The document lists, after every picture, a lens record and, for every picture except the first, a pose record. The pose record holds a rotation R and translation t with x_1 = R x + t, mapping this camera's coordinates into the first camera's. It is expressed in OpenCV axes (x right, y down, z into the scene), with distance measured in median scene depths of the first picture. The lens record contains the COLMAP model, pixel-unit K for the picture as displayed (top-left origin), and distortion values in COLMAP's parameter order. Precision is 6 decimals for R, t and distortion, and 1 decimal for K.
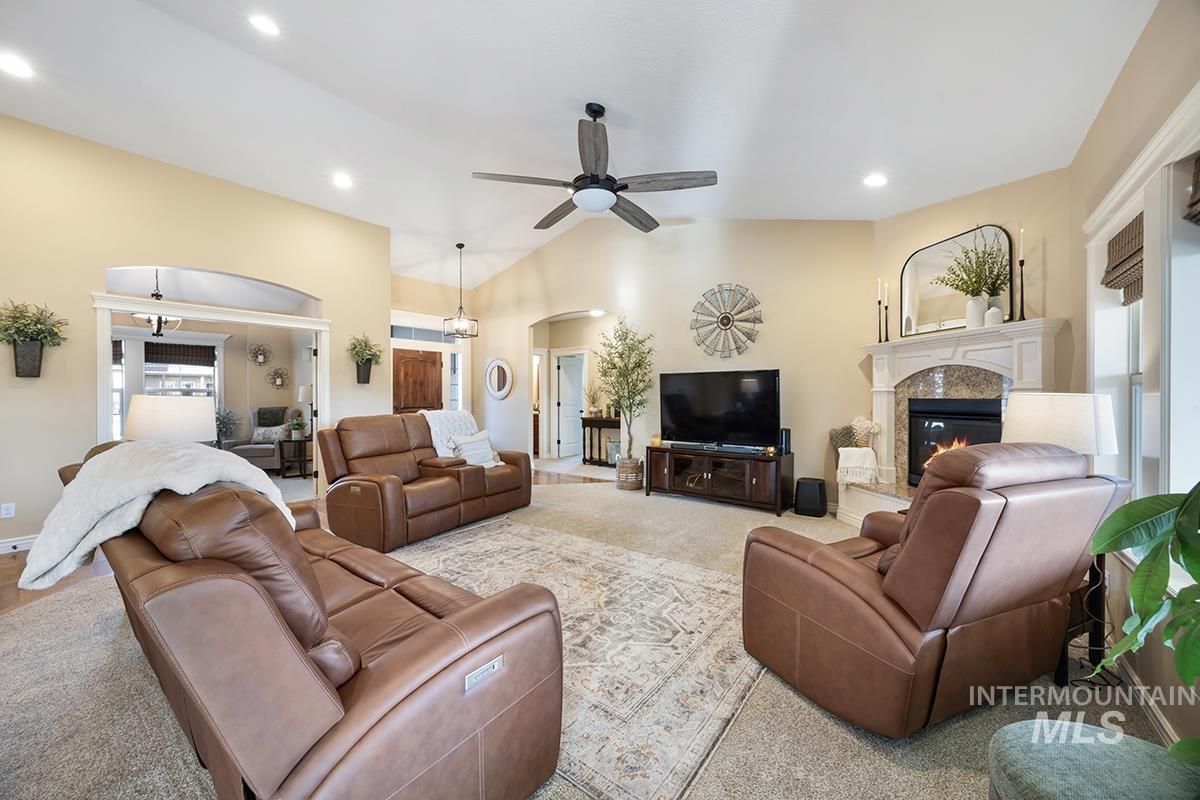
lens RADIAL K [[456.7, 0, 597.1], [0, 456.7, 397.1], [0, 0, 1]] dist [-0.000171, 0.000269]
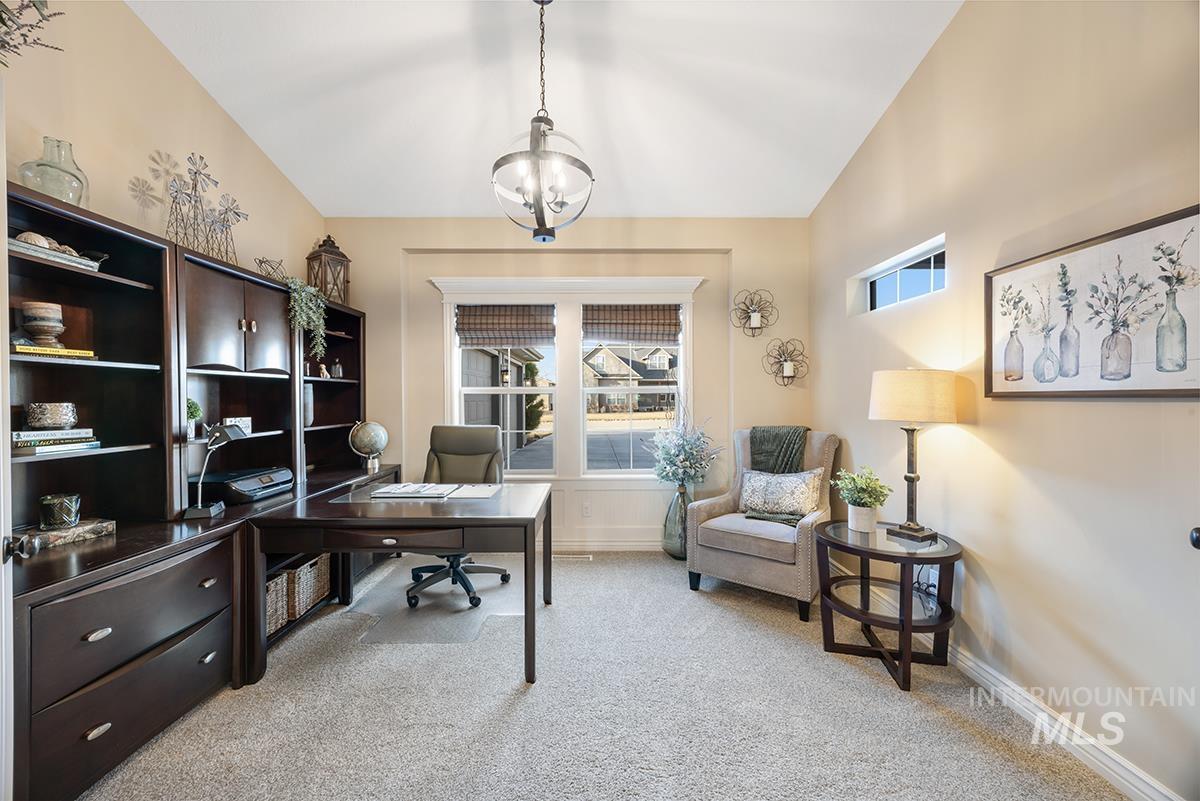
lens RADIAL K [[456.7, 0, 604.6], [0, 456.7, 405.2], [0, 0, 1]] dist [-0.000171, 0.000269]
pose [[0.632034, 0.008887, -0.774889, -0.826049], [-0.006279, 0.999960, 0.006347, -0.000705], [0.774915, 0.000854, 0.632065, 1.027279]]
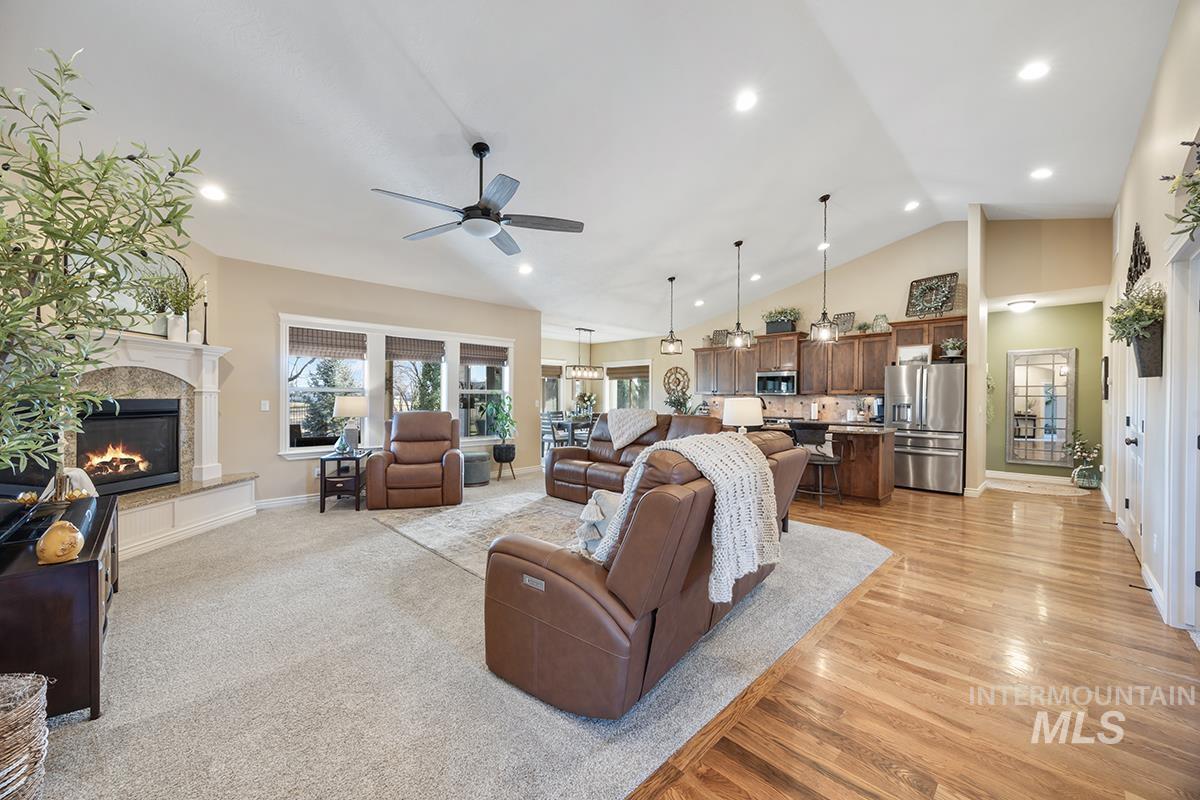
lens RADIAL K [[456.7, 0, 601.2], [0, 456.7, 404.8], [0, 0, 1]] dist [-0.000171, 0.000269]
pose [[-0.992448, -0.005900, 0.122525, -0.343258], [-0.003721, 0.999831, 0.018001, -0.005878], [-0.122611, 0.017409, -0.992302, 1.617546]]
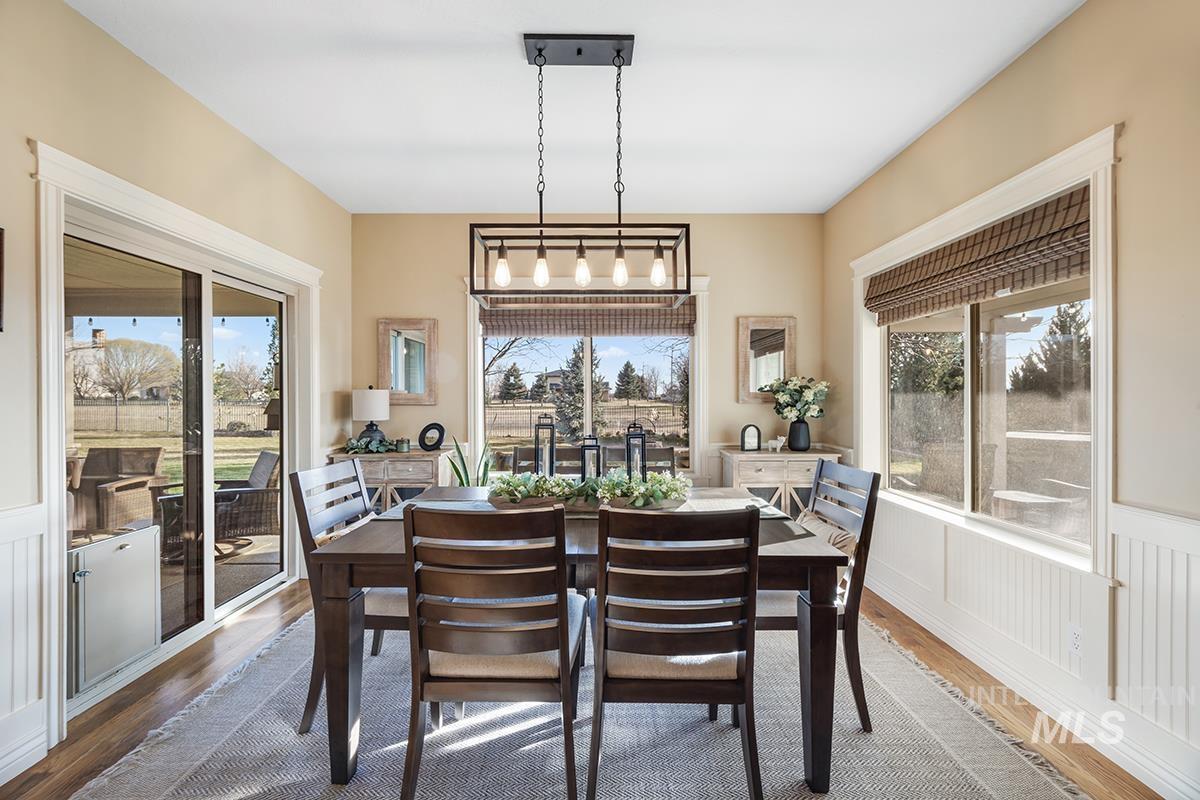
lens RADIAL K [[456.7, 0, 597.6], [0, 456.7, 397.1], [0, 0, 1]] dist [-0.000171, 0.000269]
pose [[-0.613324, 0.002181, 0.789829, -0.343717], [0.005592, 0.999983, 0.001580, 0.001244], [-0.789812, 0.005386, -0.613326, -0.305502]]
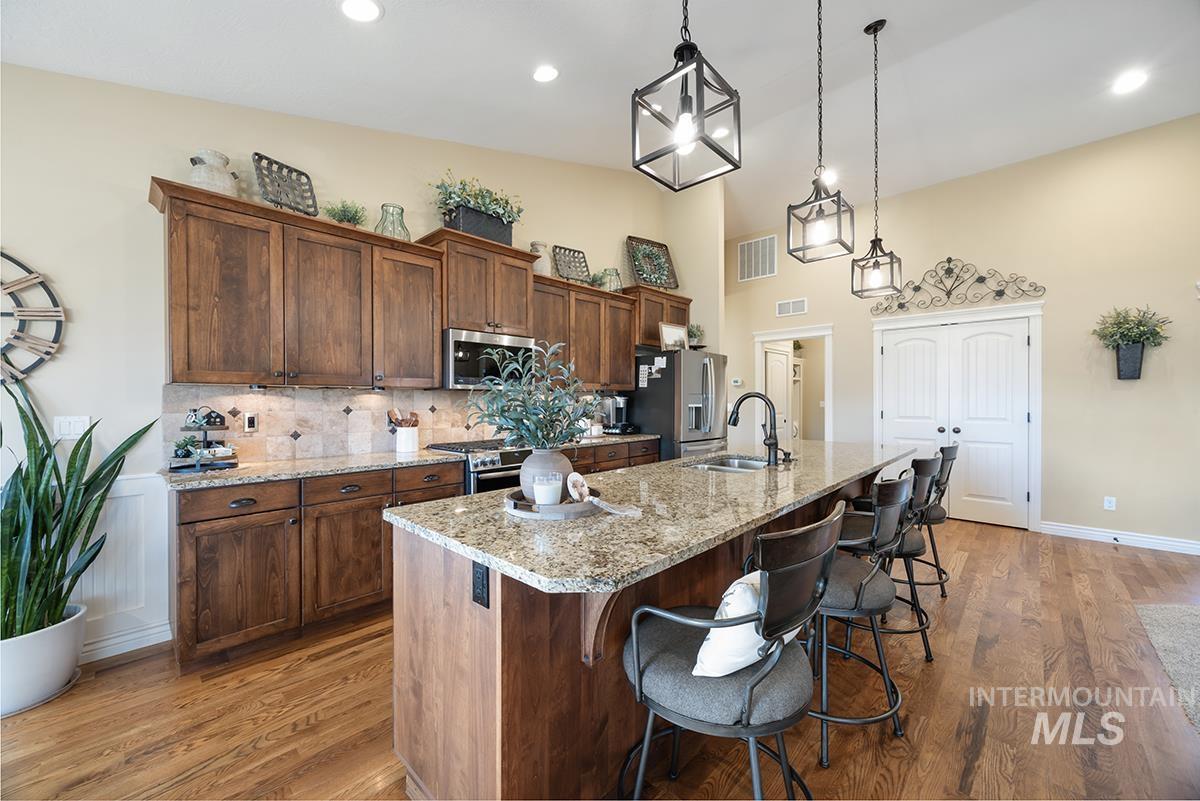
lens RADIAL K [[456.7, 0, 593.4], [0, 456.7, 400.8], [0, 0, 1]] dist [-0.000171, 0.000269]
pose [[-0.114025, 0.003480, -0.993472, -0.062332], [0.000618, 0.999994, 0.003432, 0.001274], [0.993478, -0.000222, -0.114026, -0.079318]]
